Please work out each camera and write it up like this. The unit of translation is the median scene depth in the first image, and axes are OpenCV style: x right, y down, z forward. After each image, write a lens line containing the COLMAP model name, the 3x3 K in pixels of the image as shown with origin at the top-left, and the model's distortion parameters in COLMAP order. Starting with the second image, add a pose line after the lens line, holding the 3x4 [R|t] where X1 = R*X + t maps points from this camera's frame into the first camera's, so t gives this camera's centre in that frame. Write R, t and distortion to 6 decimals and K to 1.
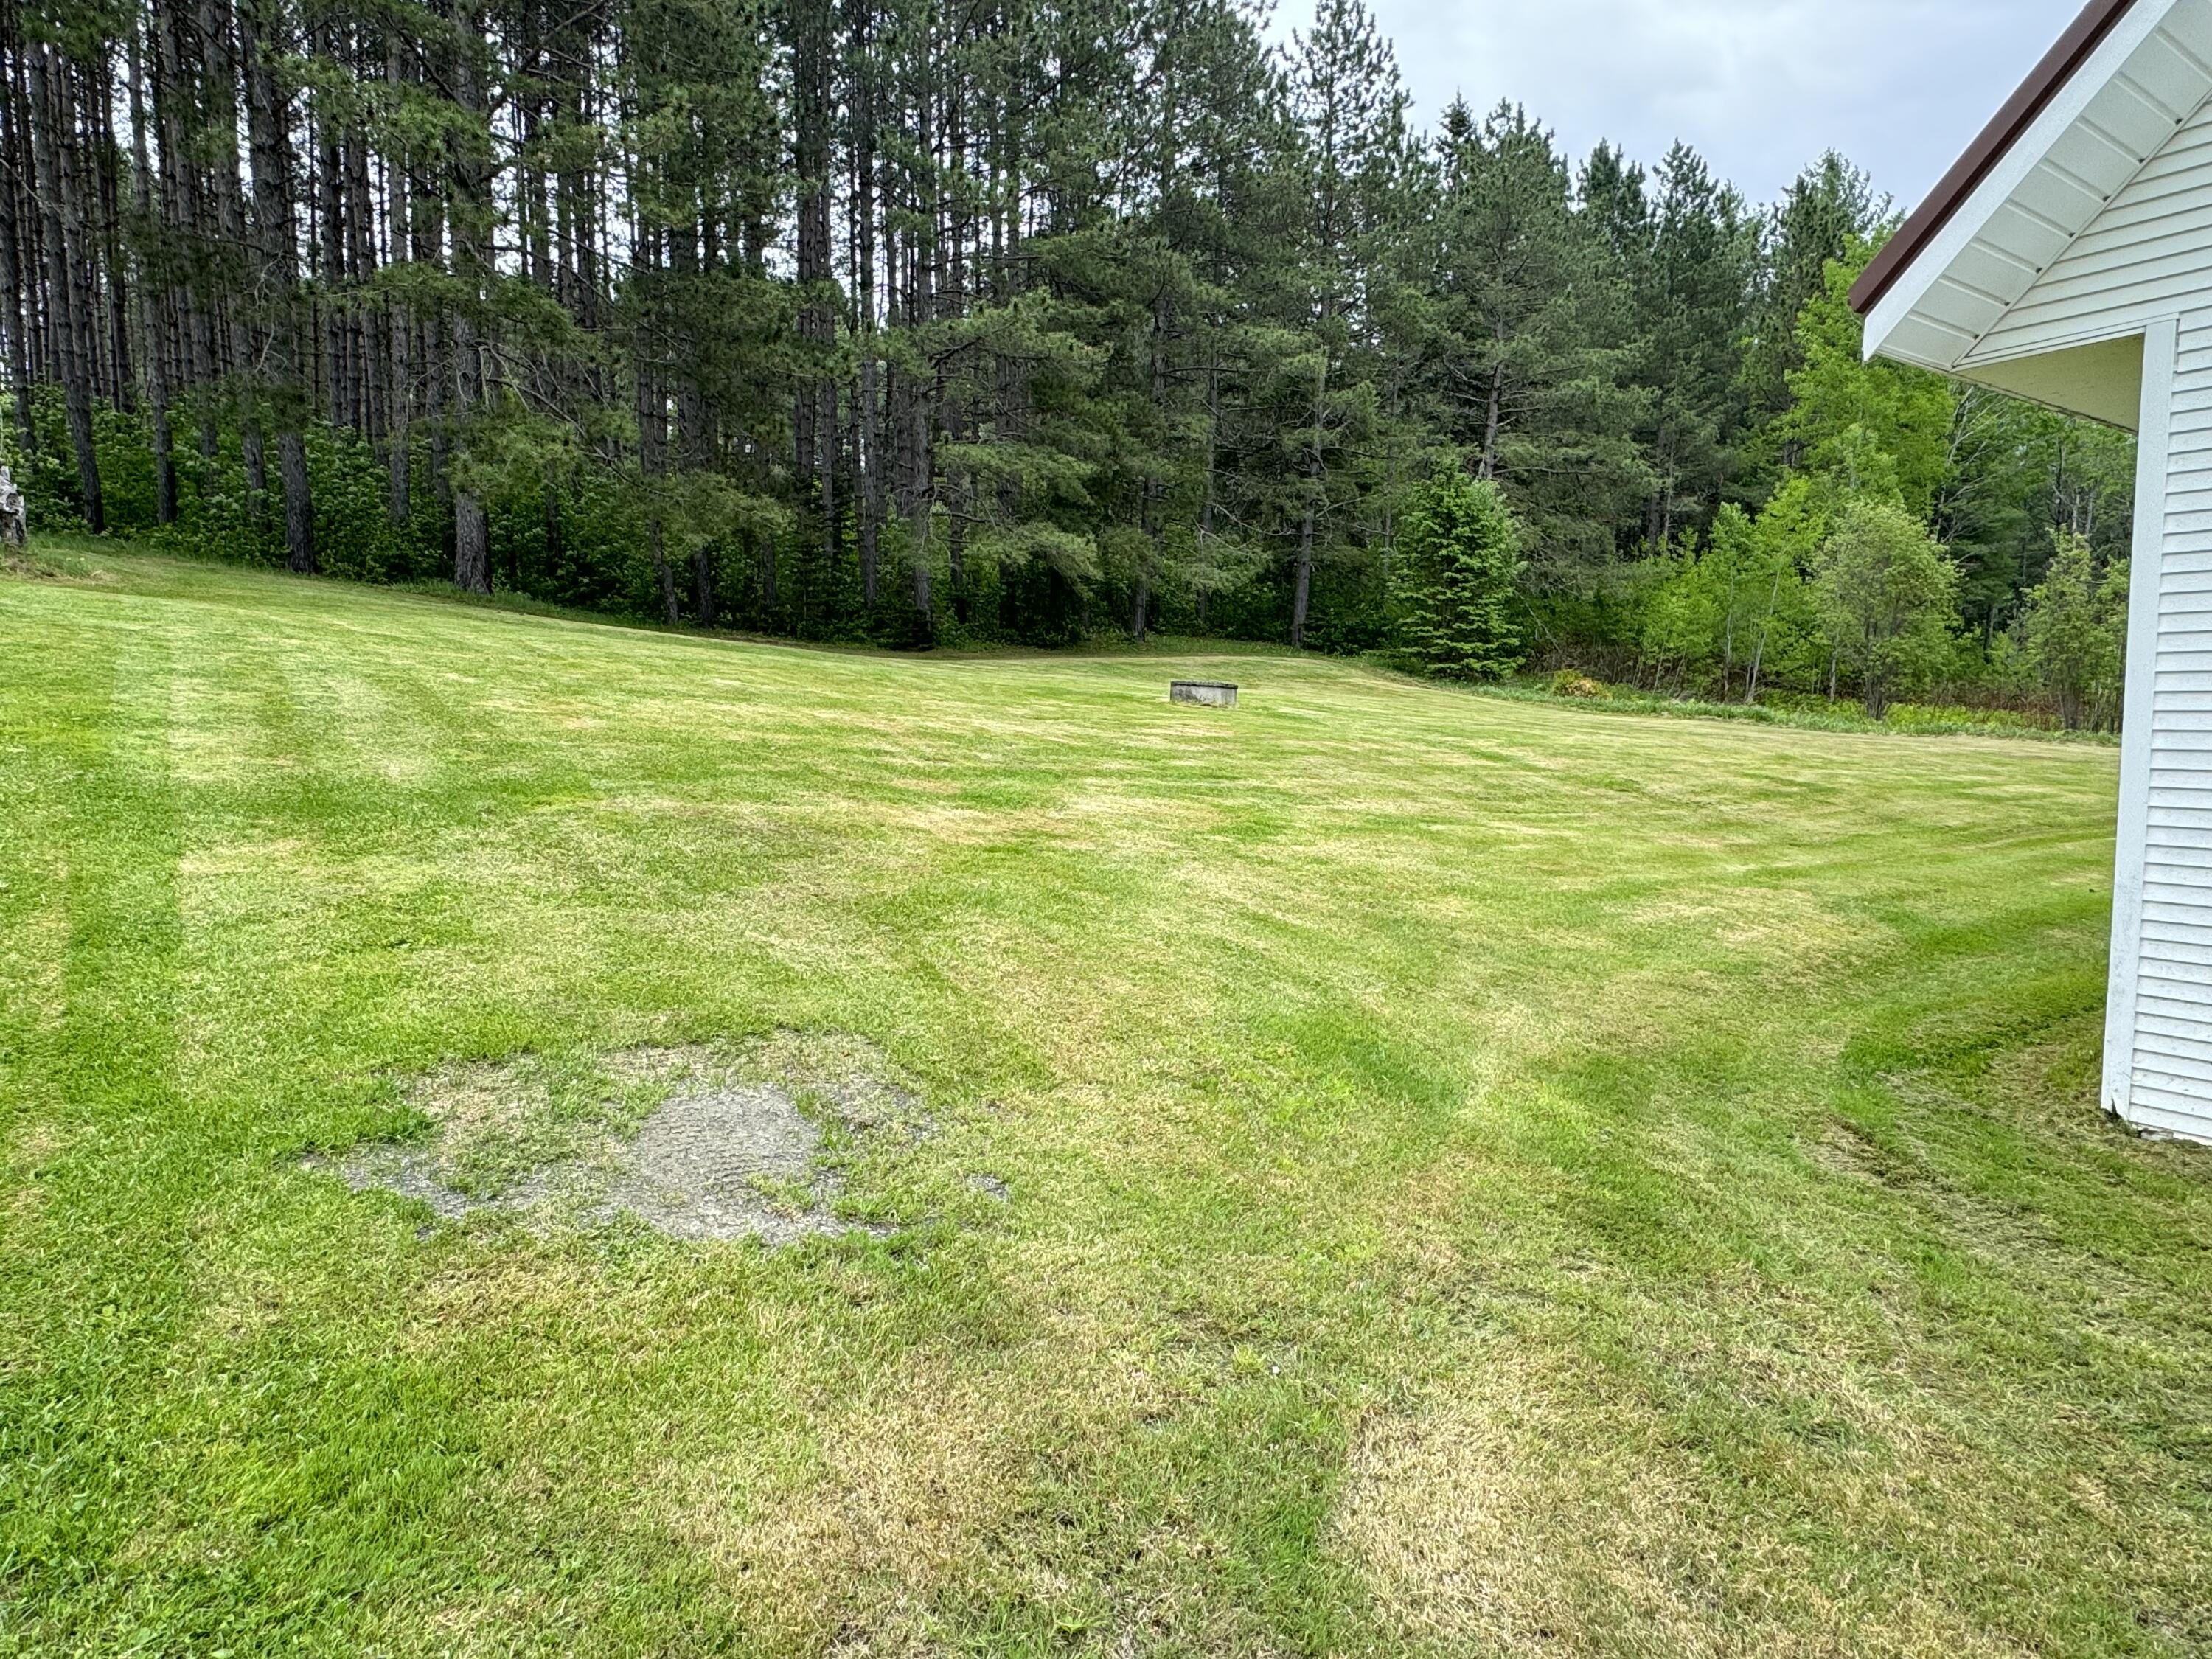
lens RADIAL K [[1300.4, 0, 1110.5], [0, 1300.4, 827.0], [0, 0, 1]] dist [-0.003288, 0.001315]
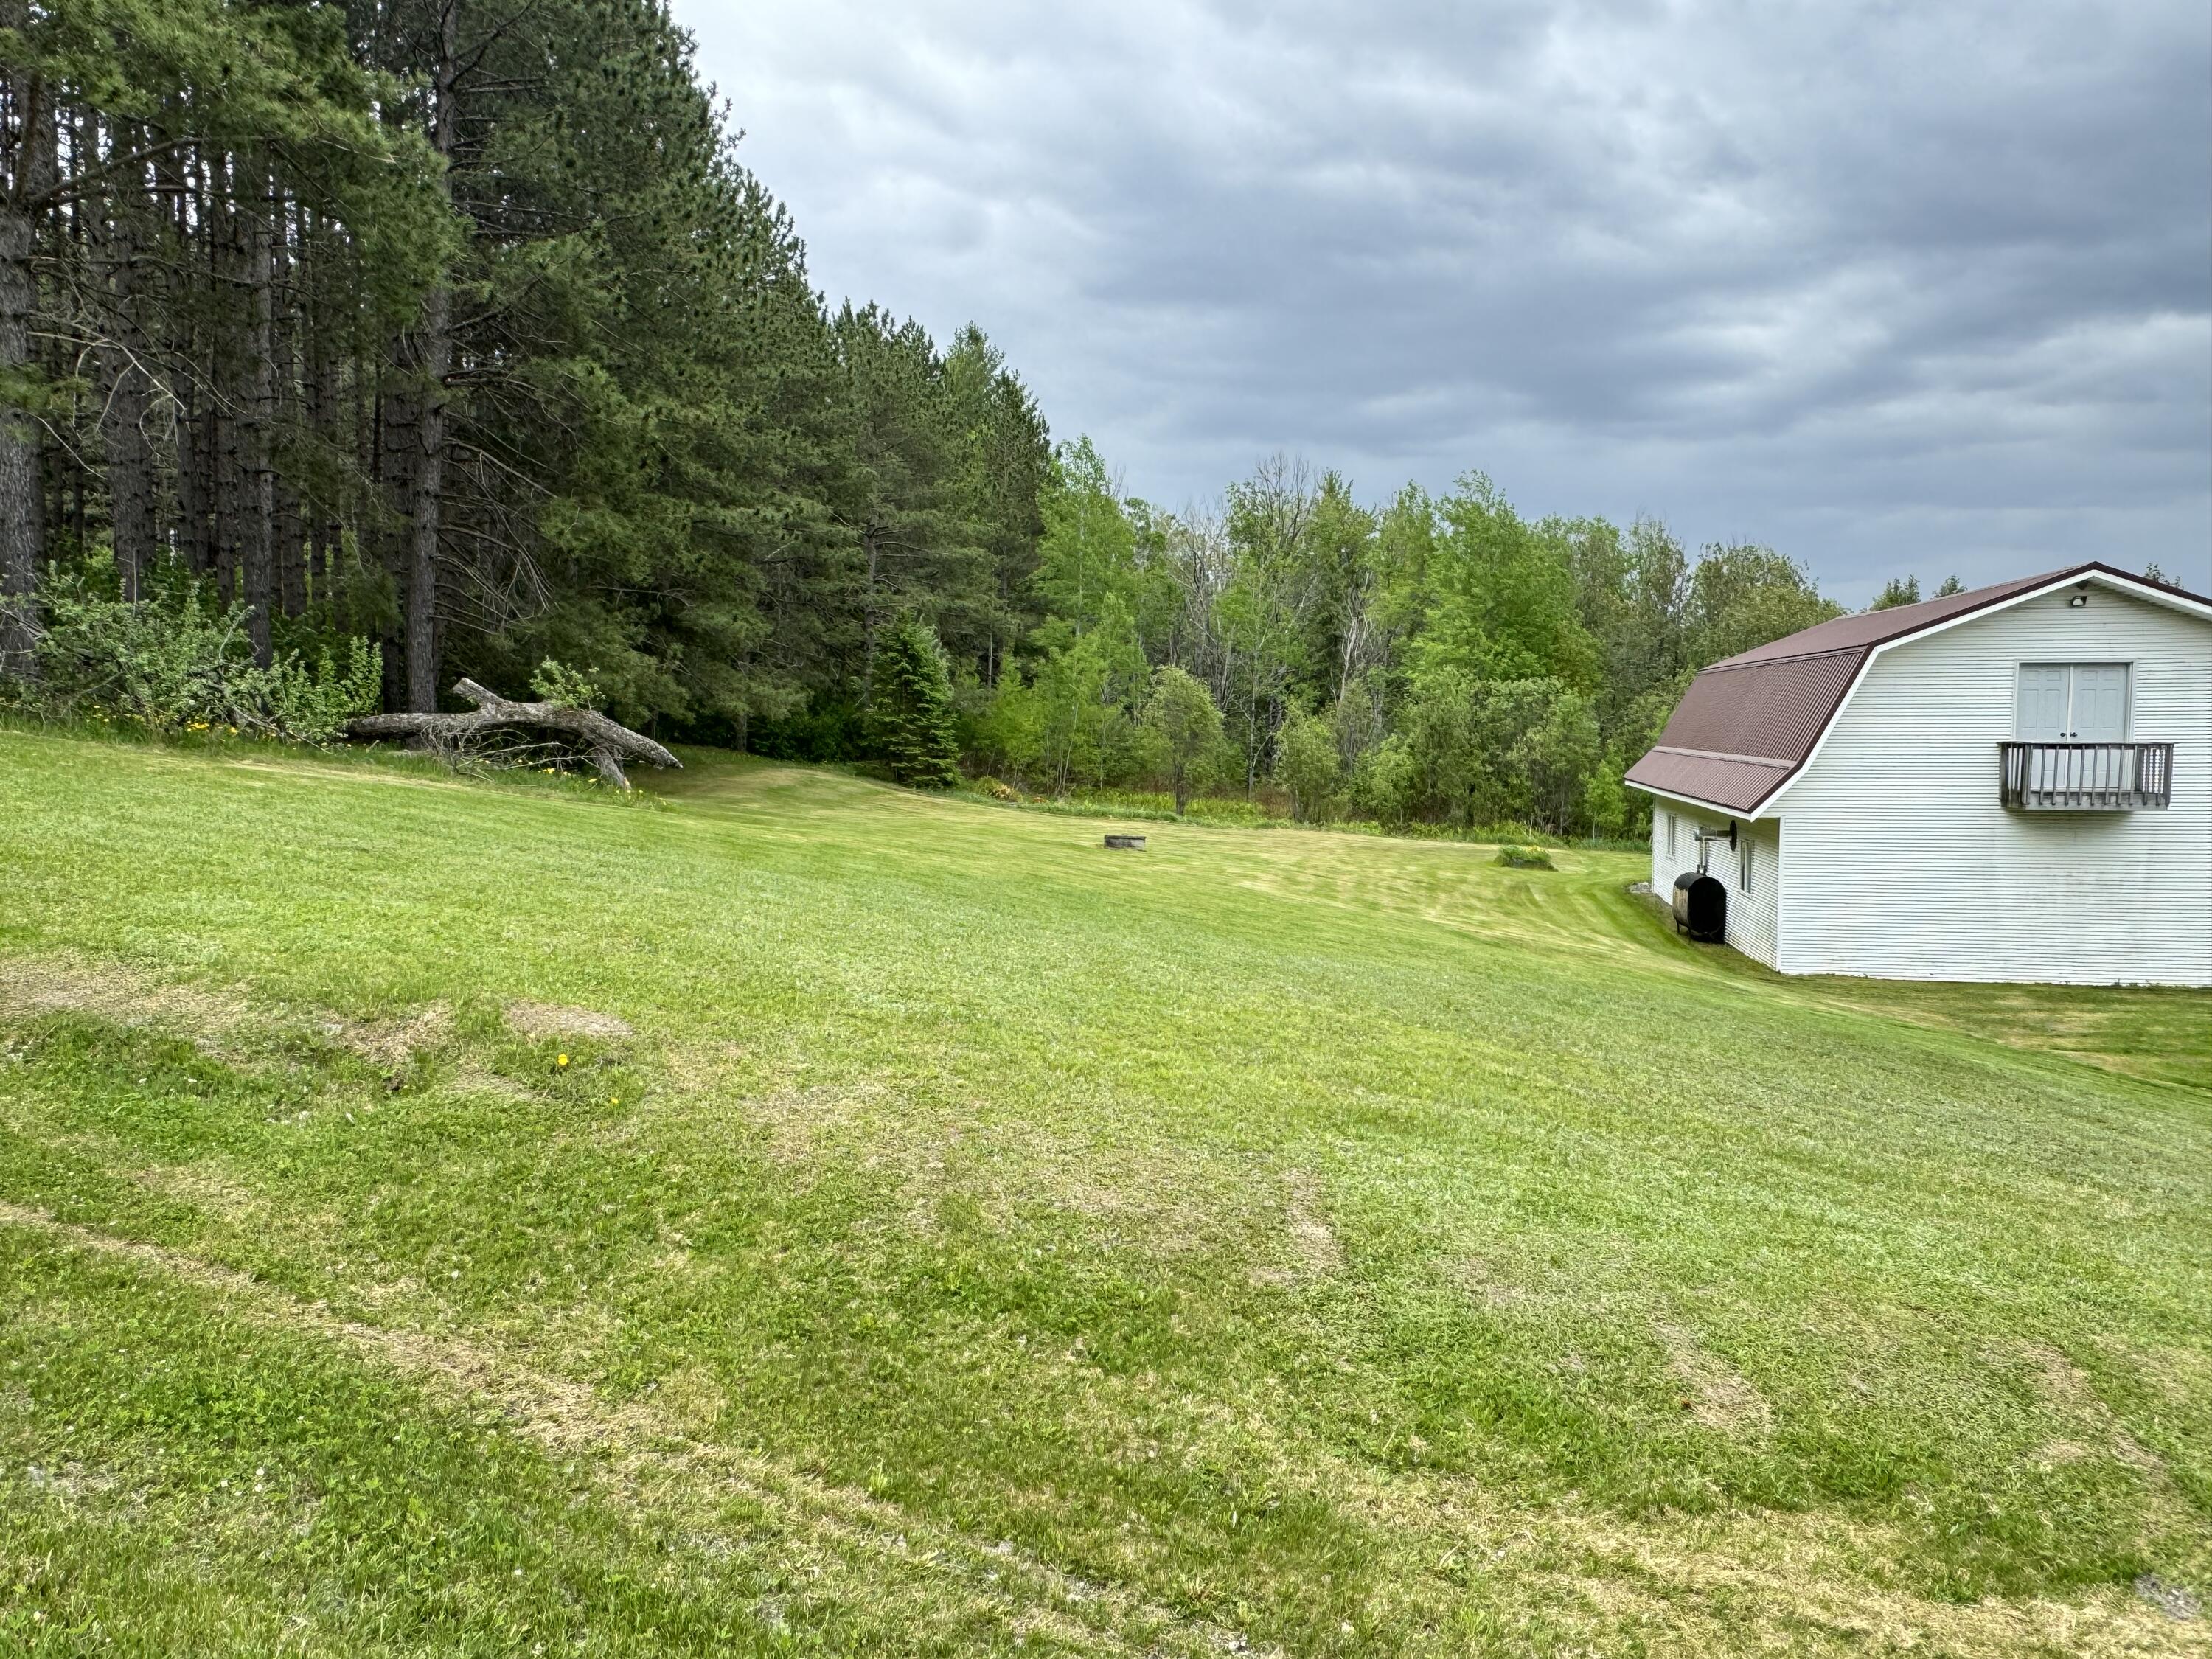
lens RADIAL K [[1499.5, 0, 1098.4], [0, 1499.5, 816.7], [0, 0, 1]] dist [-0.000916, -0.004287]
pose [[0.737940, -0.030340, 0.674184, -0.588356], [0.058060, 0.998139, -0.018631, -0.048829], [-0.672364, 0.052892, 0.738328, -0.177599]]
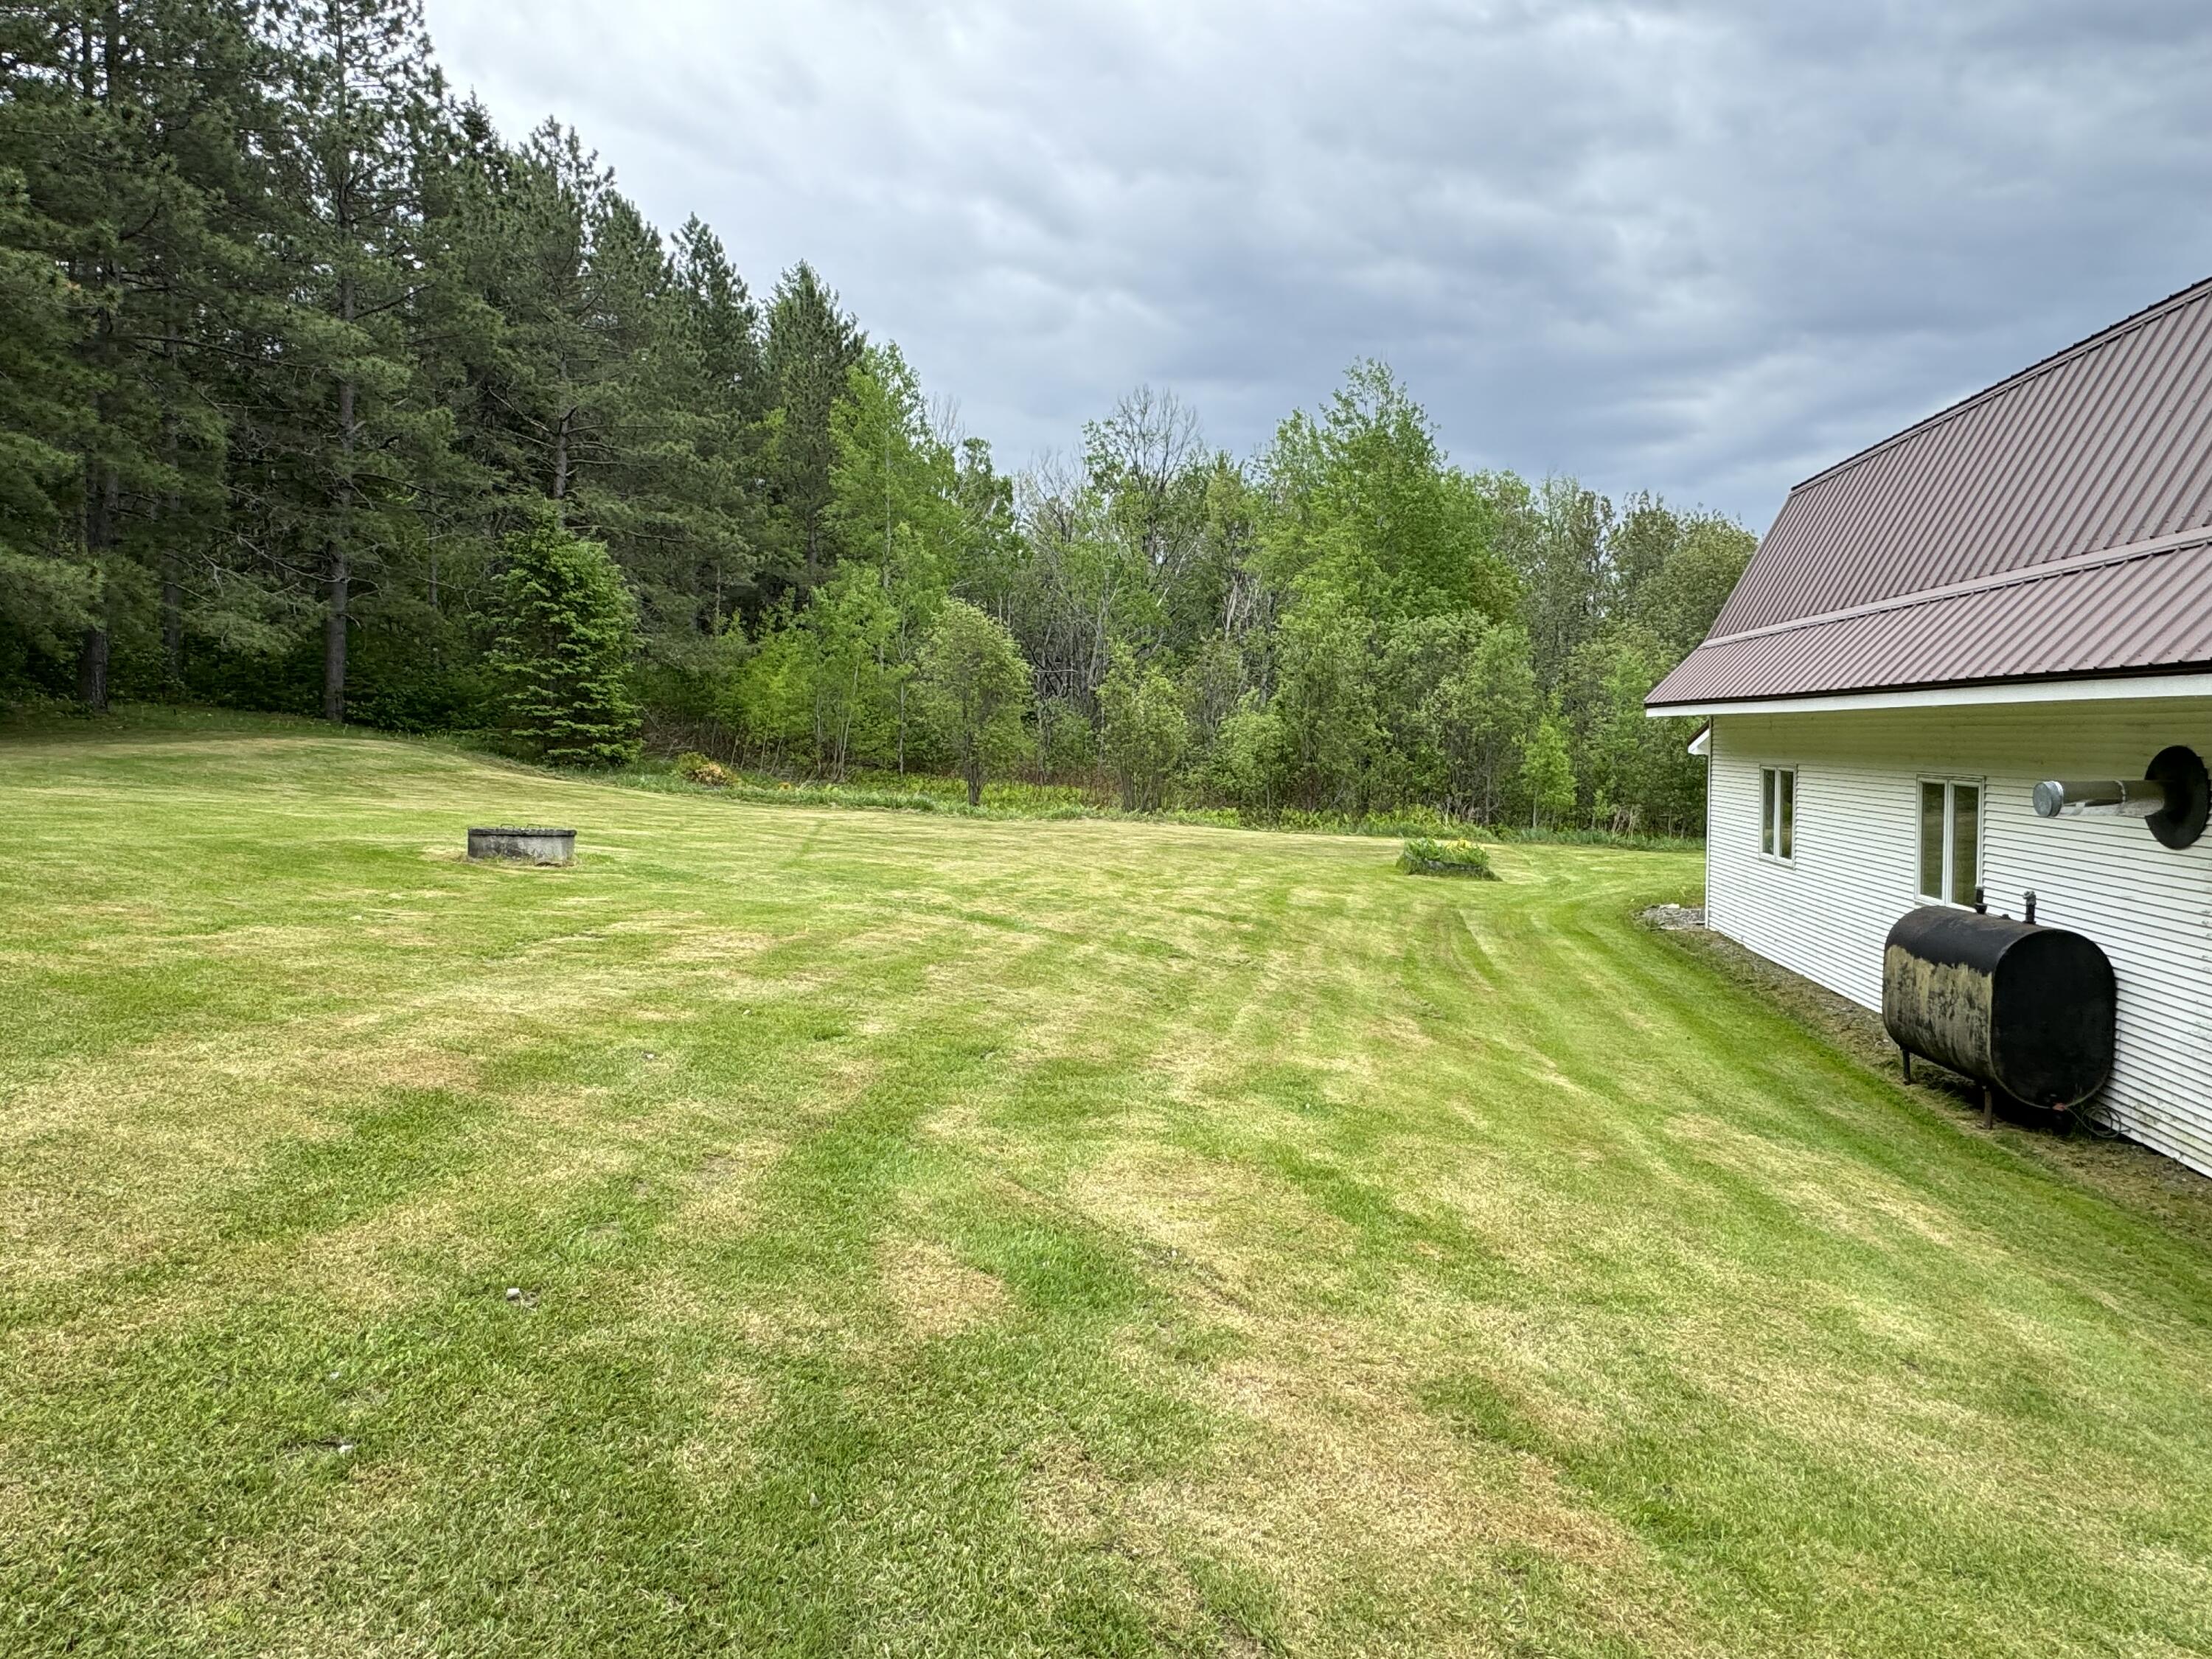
lens RADIAL K [[1300.4, 0, 1089.5], [0, 1300.4, 830.6], [0, 0, 1]] dist [-0.003288, 0.001315]
pose [[0.719547, -0.046542, 0.692883, -0.090578], [0.071449, 0.997418, -0.007201, -0.040193], [-0.690759, 0.054687, 0.721014, 0.143849]]
